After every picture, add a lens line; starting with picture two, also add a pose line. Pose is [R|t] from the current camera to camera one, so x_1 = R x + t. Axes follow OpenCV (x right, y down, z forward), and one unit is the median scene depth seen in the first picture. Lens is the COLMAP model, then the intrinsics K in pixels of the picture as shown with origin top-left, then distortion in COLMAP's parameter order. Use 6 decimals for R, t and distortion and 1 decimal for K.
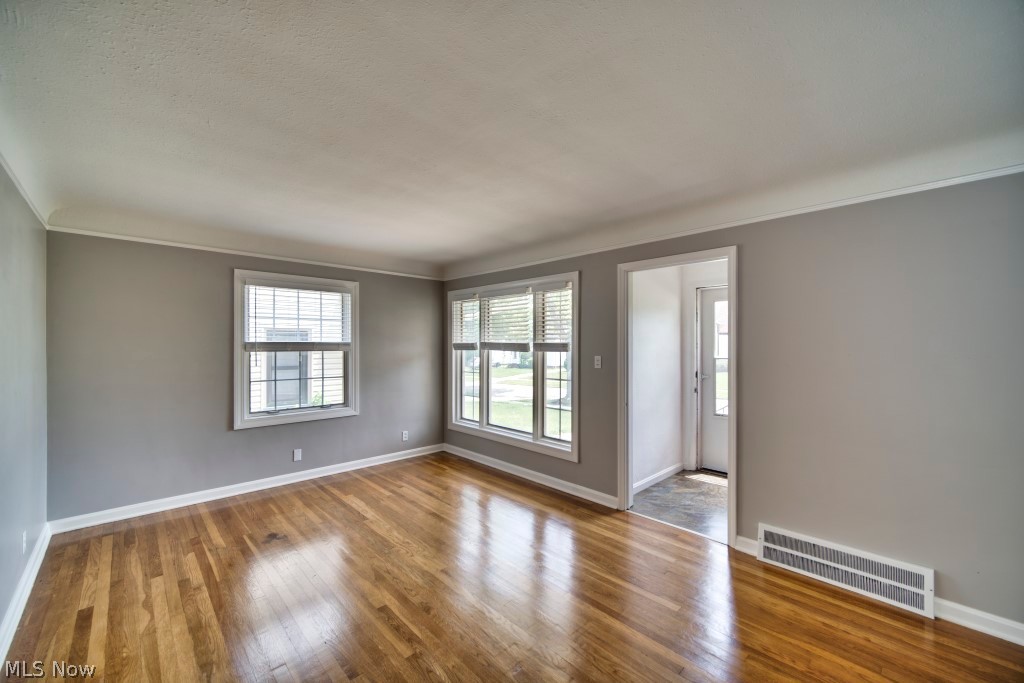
lens RADIAL K [[409.0, 0, 506.6], [0, 409.0, 344.3], [0, 0, 1]] dist [-0.006056, 0.001172]
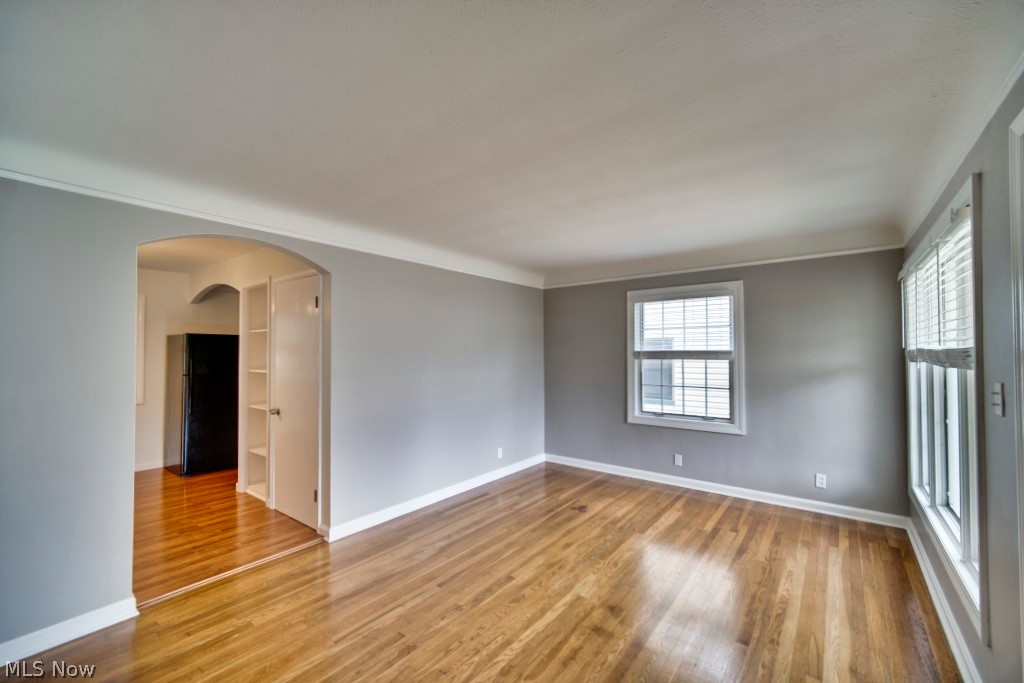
lens RADIAL K [[409.0, 0, 508.8], [0, 409.0, 347.7], [0, 0, 1]] dist [-0.006056, 0.001172]
pose [[0.146362, -0.013054, -0.989145, 0.473579], [0.003582, 0.999913, -0.012666, -0.001276], [0.989225, -0.001689, 0.146396, 0.447790]]
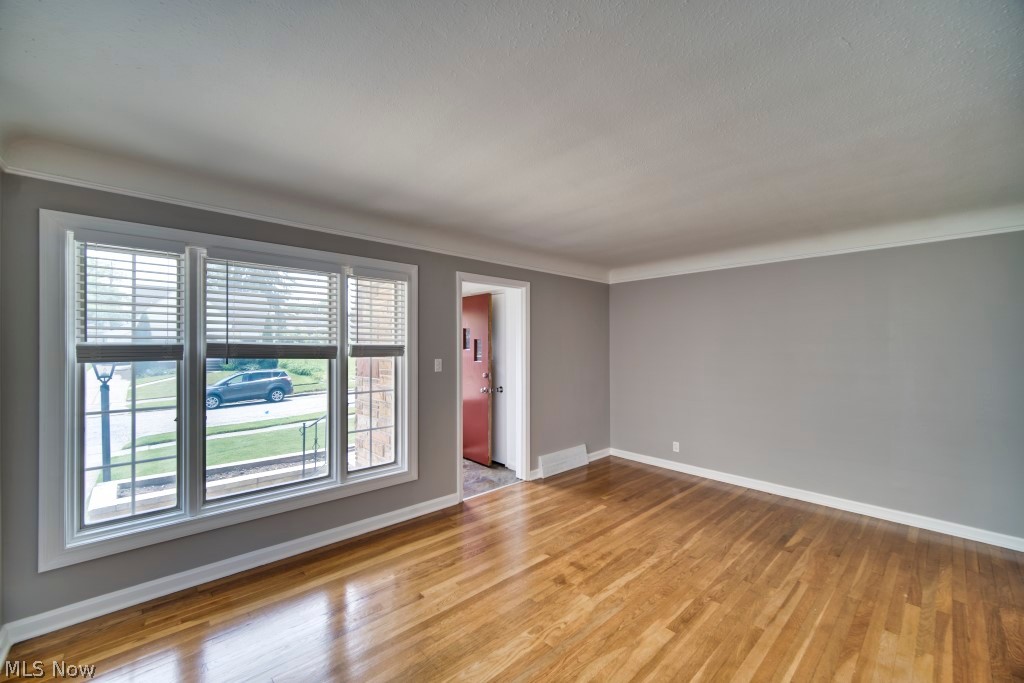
lens RADIAL K [[409.0, 0, 508.8], [0, 409.0, 343.8], [0, 0, 1]] dist [-0.006056, 0.001172]
pose [[0.002927, 0.003111, 0.999991, -0.677348], [0.000469, 0.999995, -0.003112, -0.004076], [-0.999996, 0.000478, 0.002925, 0.748097]]
